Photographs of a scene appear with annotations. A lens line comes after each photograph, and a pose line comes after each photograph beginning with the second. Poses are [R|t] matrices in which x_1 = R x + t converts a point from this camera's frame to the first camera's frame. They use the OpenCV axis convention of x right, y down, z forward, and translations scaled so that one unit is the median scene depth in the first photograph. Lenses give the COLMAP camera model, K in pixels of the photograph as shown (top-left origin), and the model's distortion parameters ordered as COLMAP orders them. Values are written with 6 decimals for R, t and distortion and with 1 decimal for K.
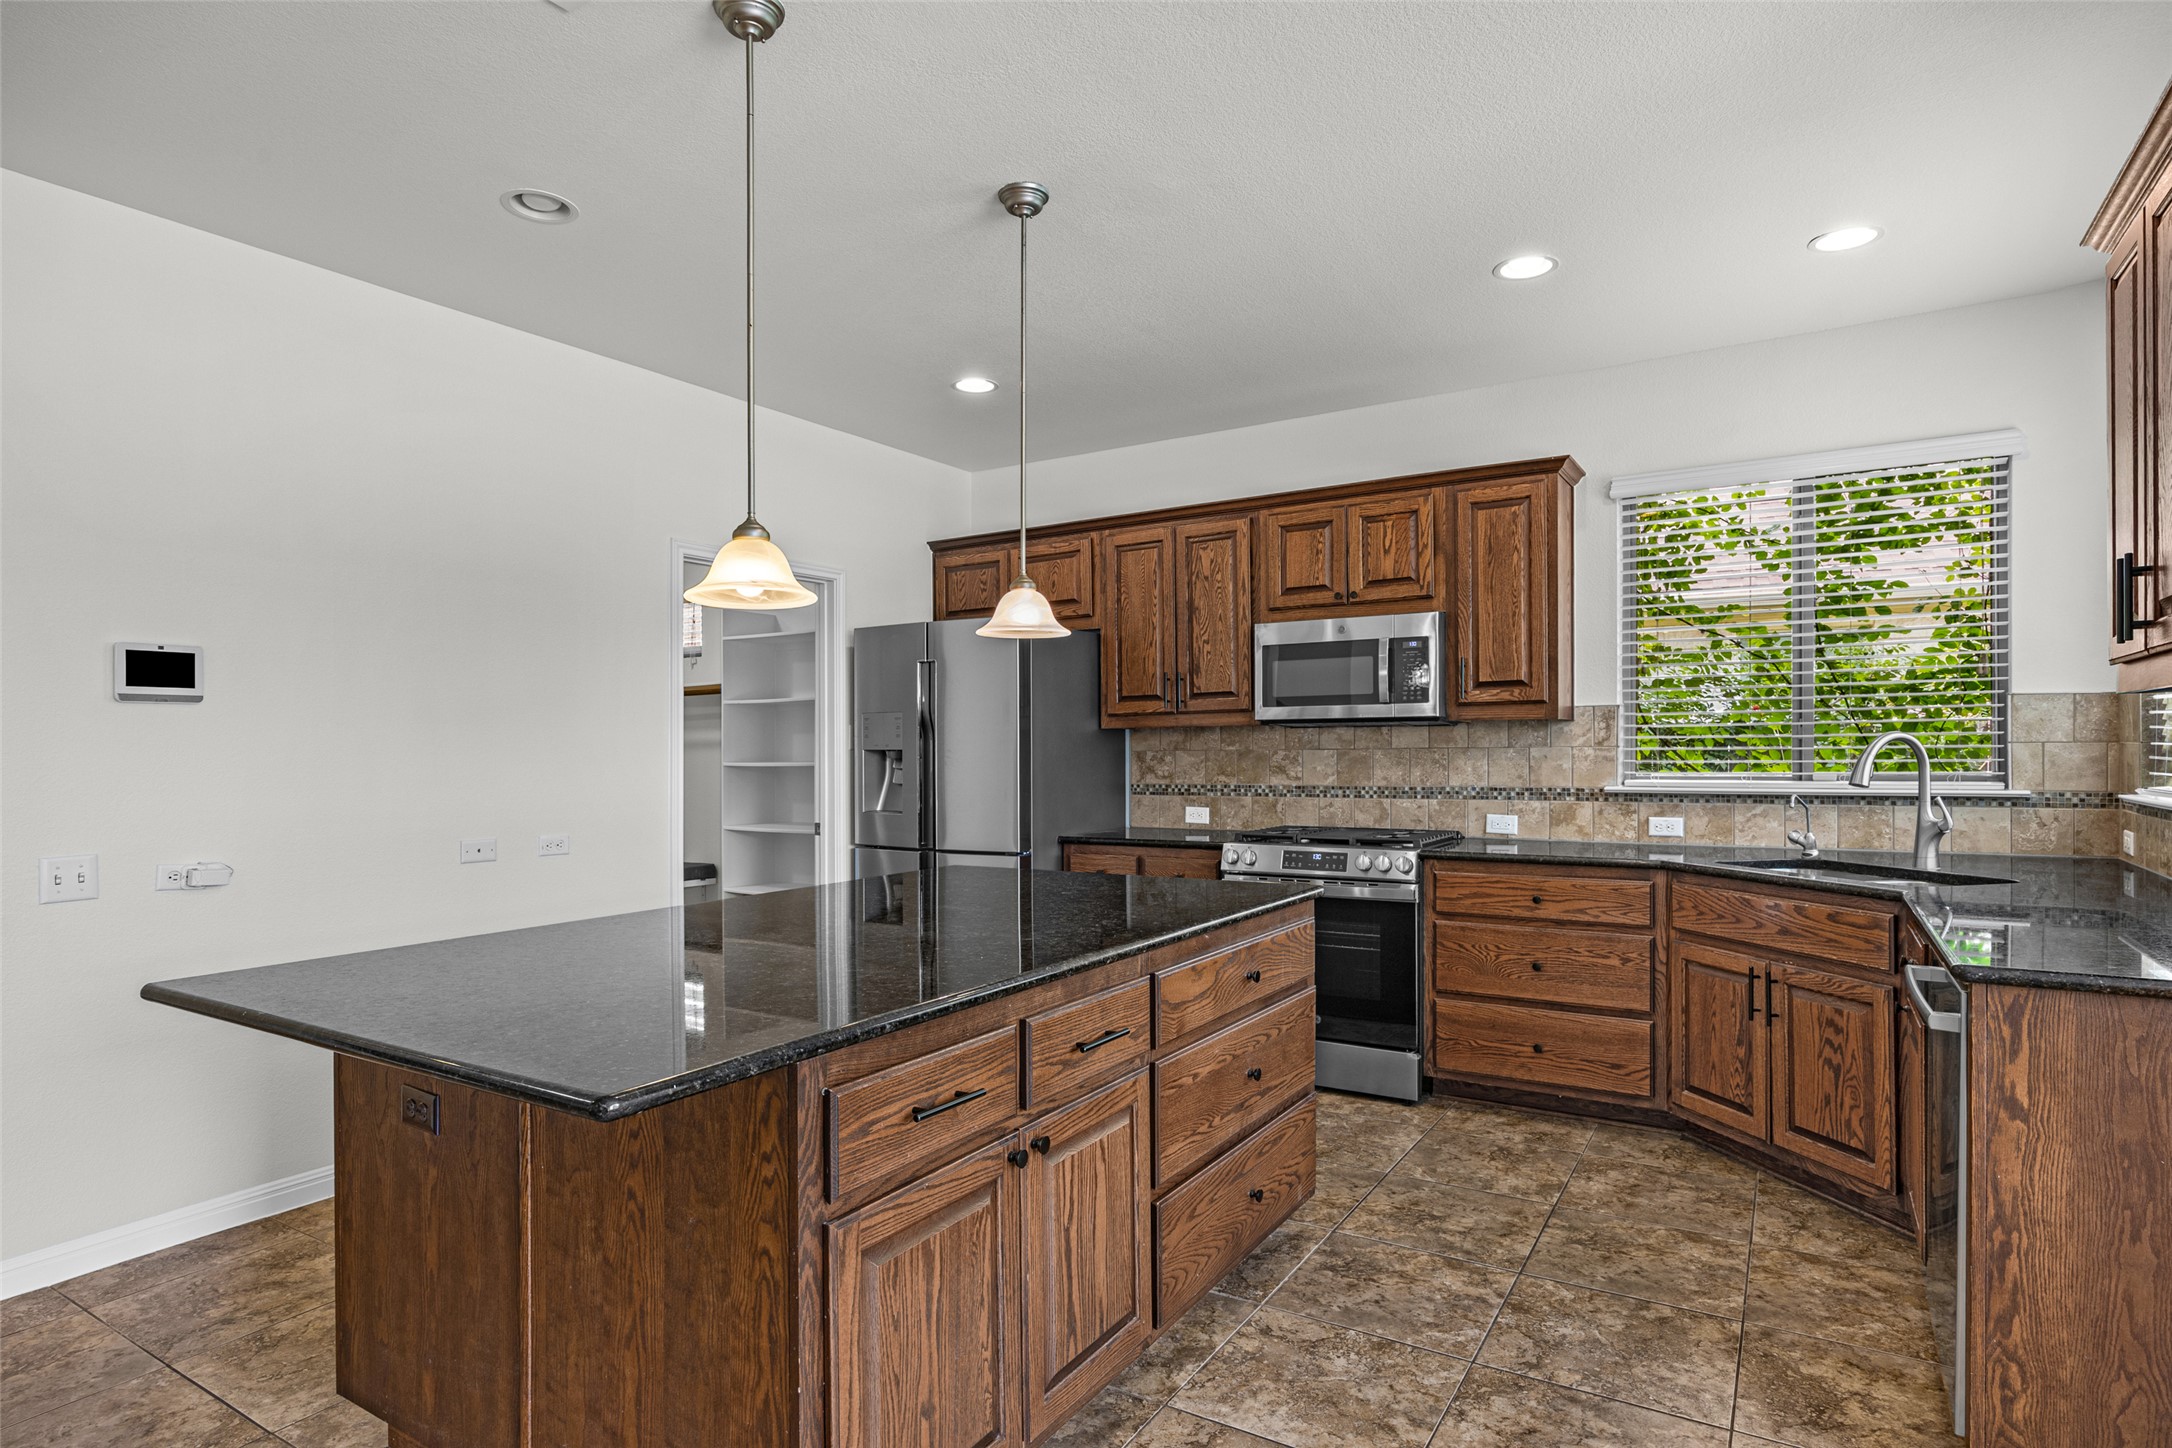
lens RADIAL K [[1168.8, 0, 1090.5], [0, 1168.8, 734.6], [0, 0, 1]] dist [0.014955, -0.000630]
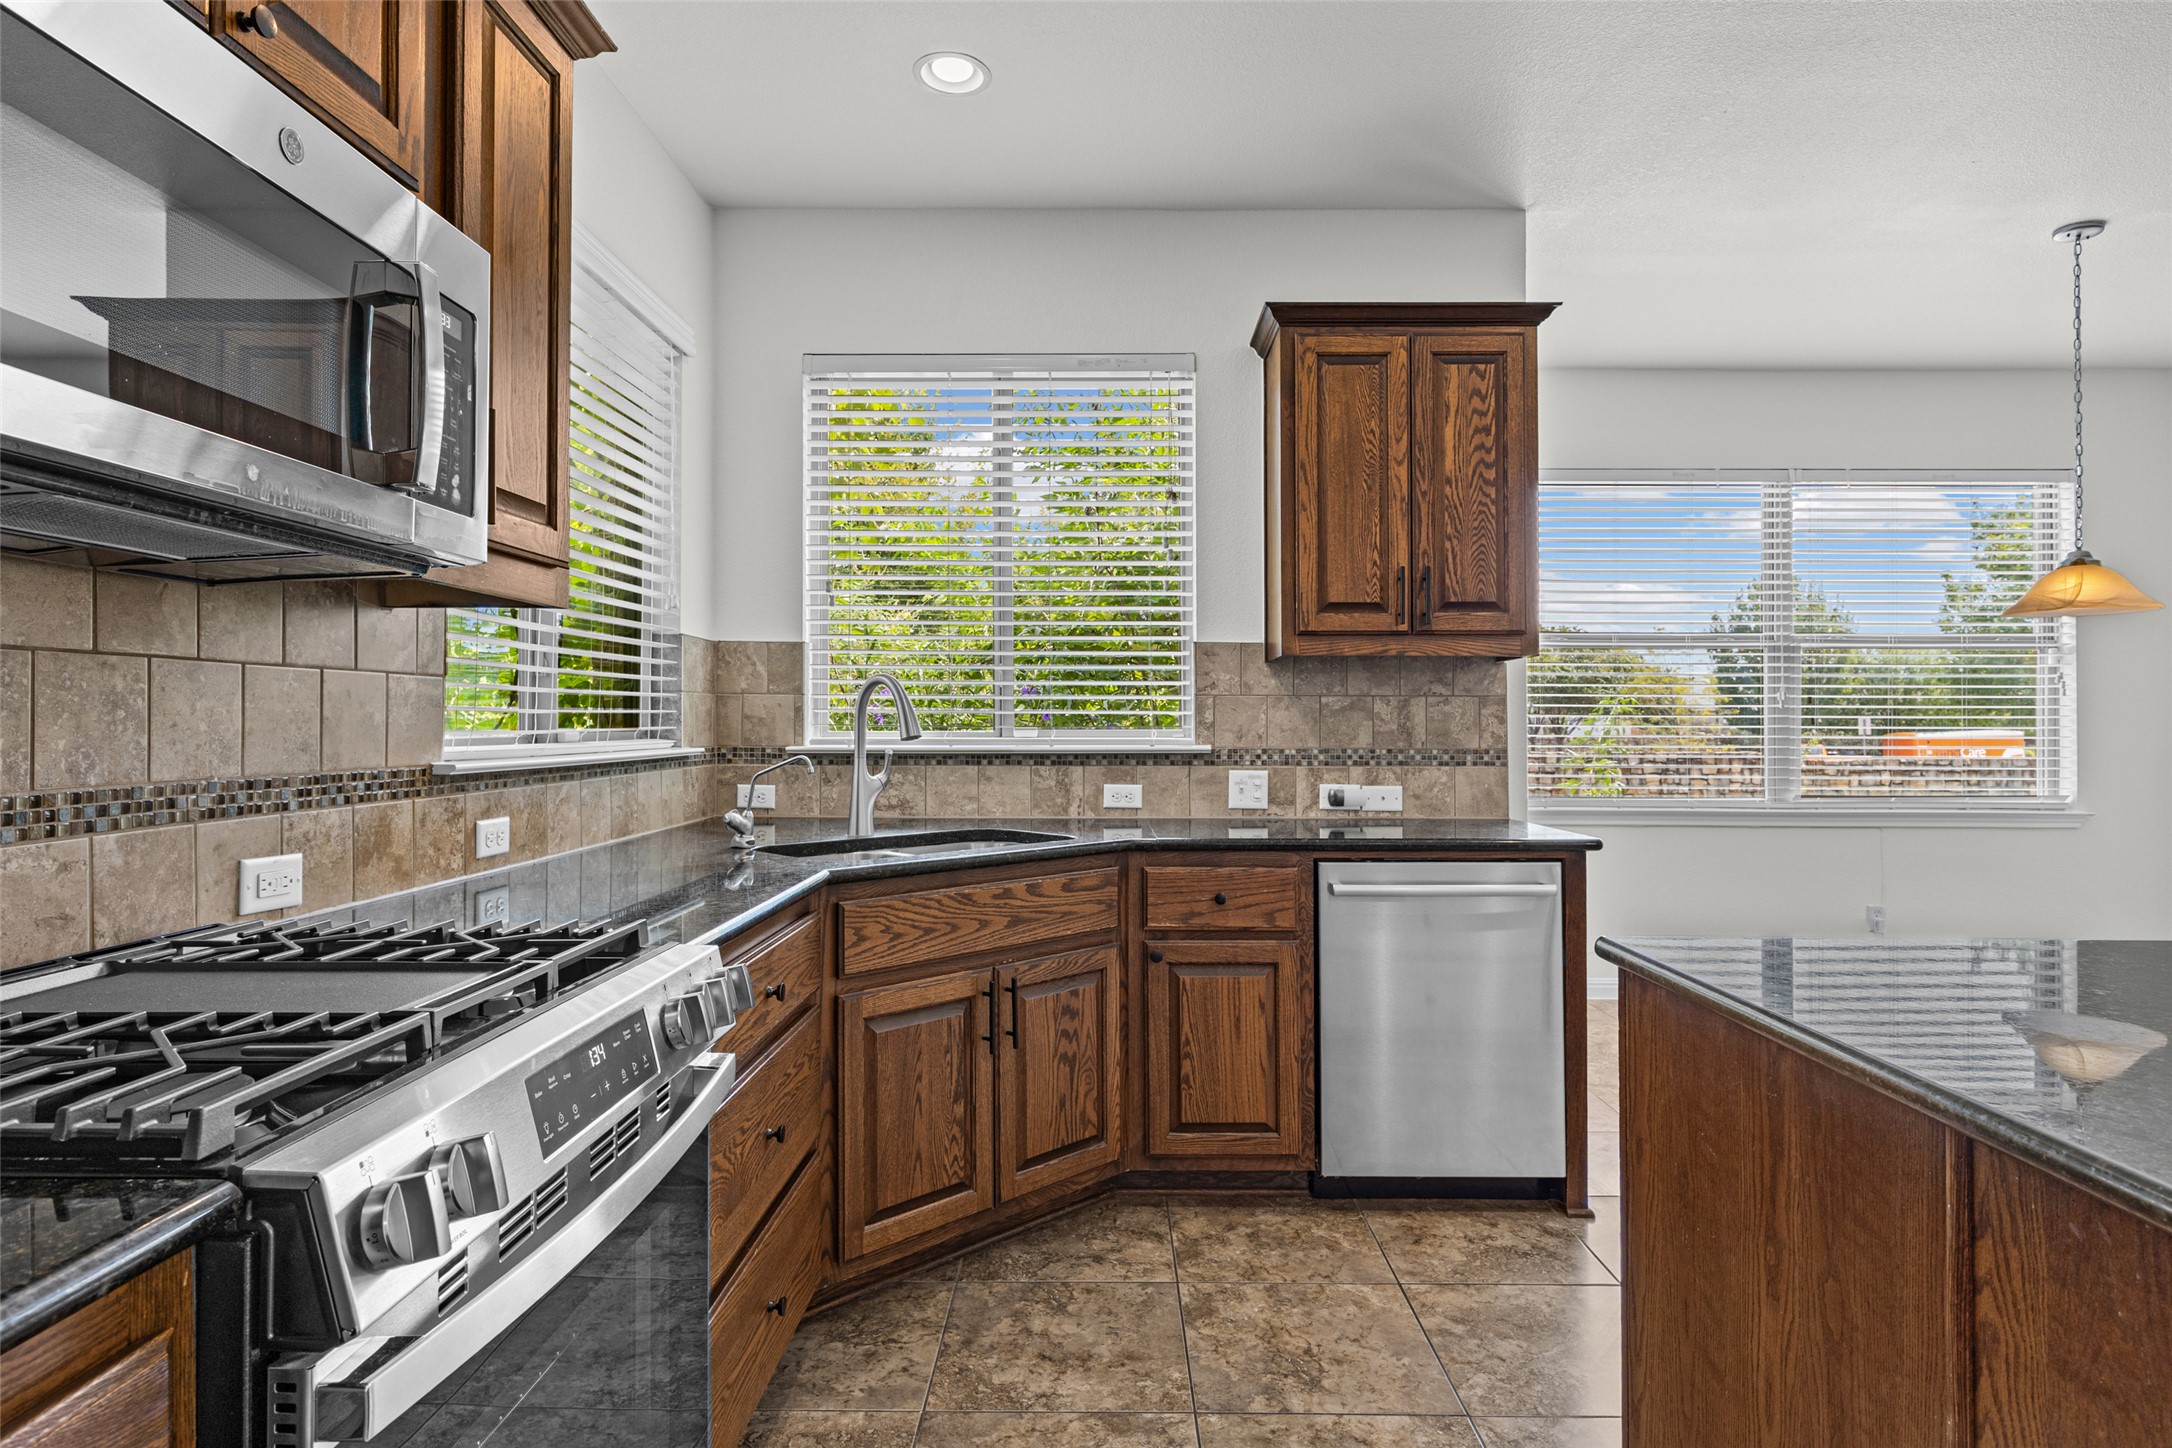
lens RADIAL K [[1168.8, 0, 1100.5], [0, 1168.8, 708.0], [0, 0, 1]] dist [0.014955, -0.000630]
pose [[-0.526463, 0.016819, 0.850031, -0.117413], [-0.011834, 0.999562, -0.027107, 0.044319], [-0.850115, -0.024330, -0.526034, 1.403662]]
